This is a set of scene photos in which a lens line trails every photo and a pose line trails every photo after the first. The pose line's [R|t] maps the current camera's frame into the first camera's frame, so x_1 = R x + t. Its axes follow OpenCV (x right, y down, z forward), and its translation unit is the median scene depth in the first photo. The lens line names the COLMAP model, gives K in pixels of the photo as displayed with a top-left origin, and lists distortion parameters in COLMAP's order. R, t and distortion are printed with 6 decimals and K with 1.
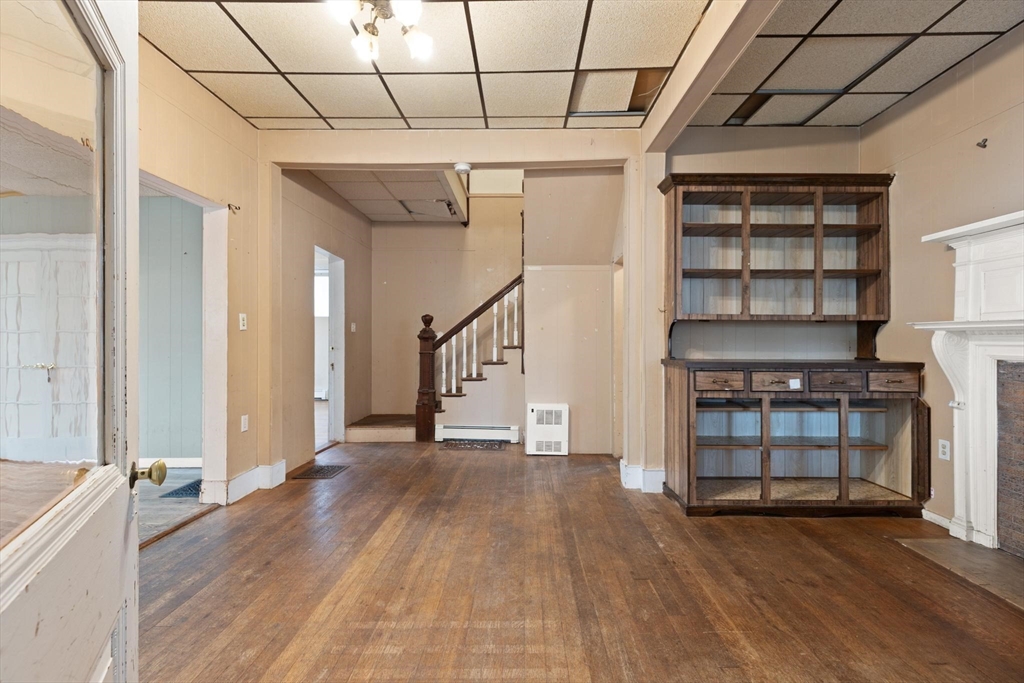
lens RADIAL K [[478.5, 0, 522.5], [0, 478.5, 339.1], [0, 0, 1]] dist [0.012975, -0.003900]
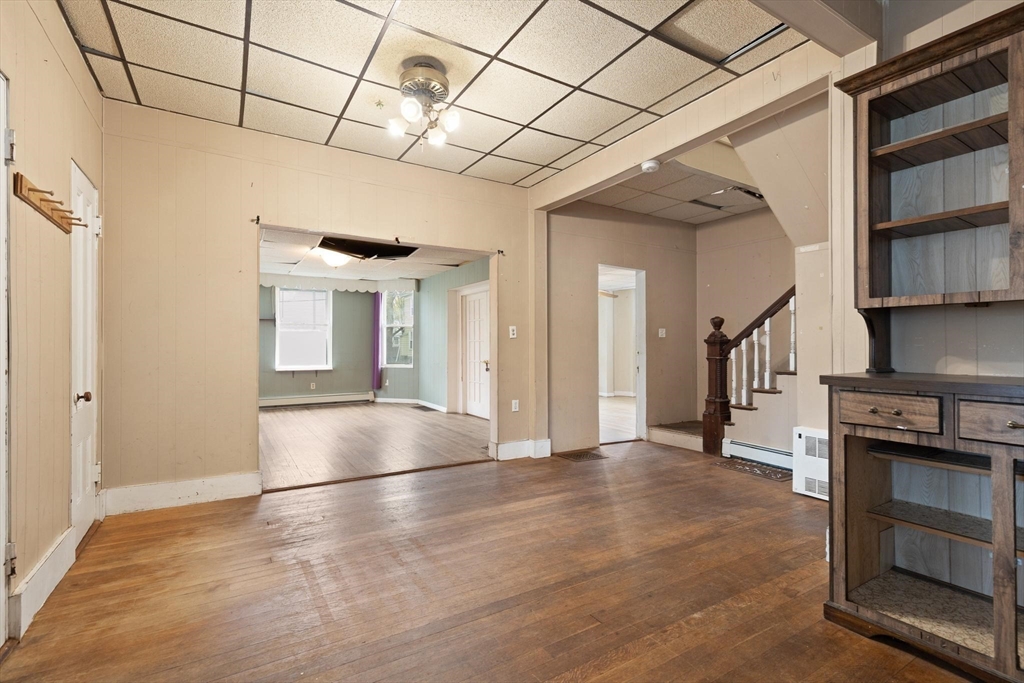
lens RADIAL K [[478.5, 0, 502.9], [0, 478.5, 342.2], [0, 0, 1]] dist [0.012975, -0.003900]
pose [[0.516797, -0.010466, -0.856044, 0.615283], [0.004631, 0.999945, -0.009429, 0.006514], [0.856095, 0.000908, 0.516817, 0.278234]]
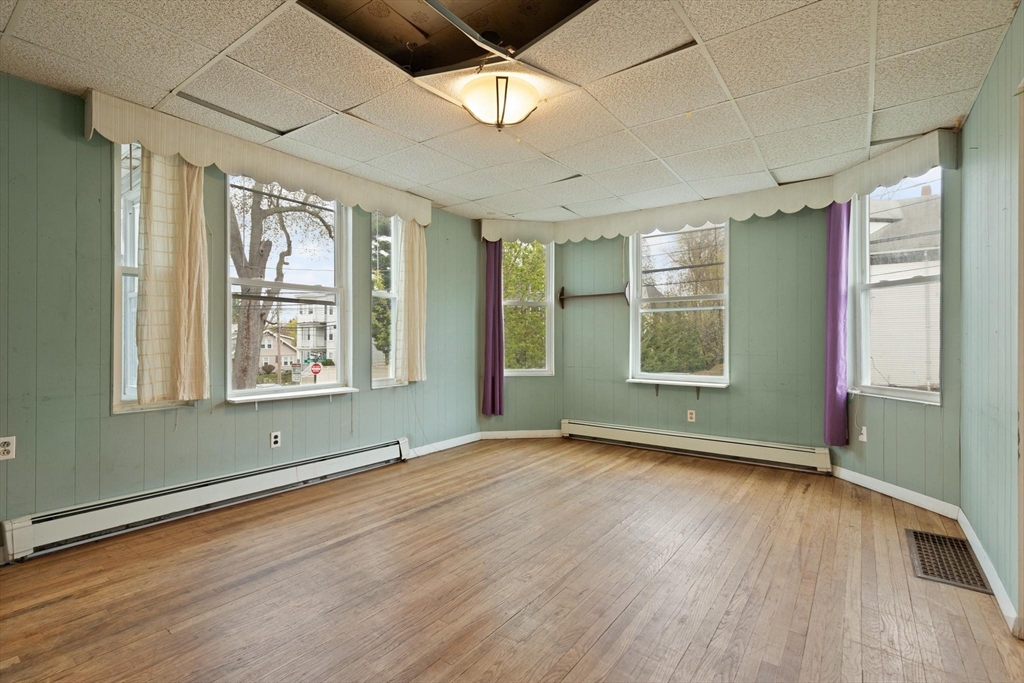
lens RADIAL K [[478.5, 0, 505.4], [0, 478.5, 338.5], [0, 0, 1]] dist [0.012975, -0.003900]
pose [[-0.569453, -0.005254, -0.822007, -0.845759], [0.000961, 0.999975, -0.007057, 0.006437], [0.822024, -0.004808, -0.569433, 1.134540]]
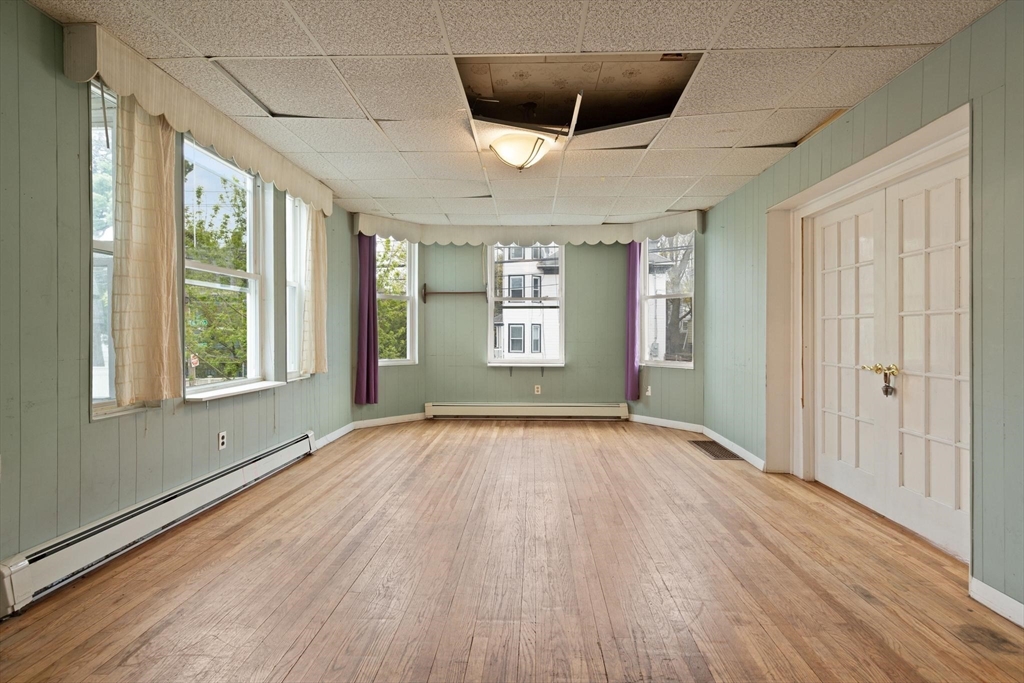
lens RADIAL K [[478.5, 0, 521.8], [0, 478.5, 334.7], [0, 0, 1]] dist [0.012975, -0.003900]
pose [[-0.006960, 0.002372, -0.999973, -0.480150], [0.003092, 0.999992, 0.002351, 0.009943], [0.999971, -0.003075, -0.006967, 0.725925]]
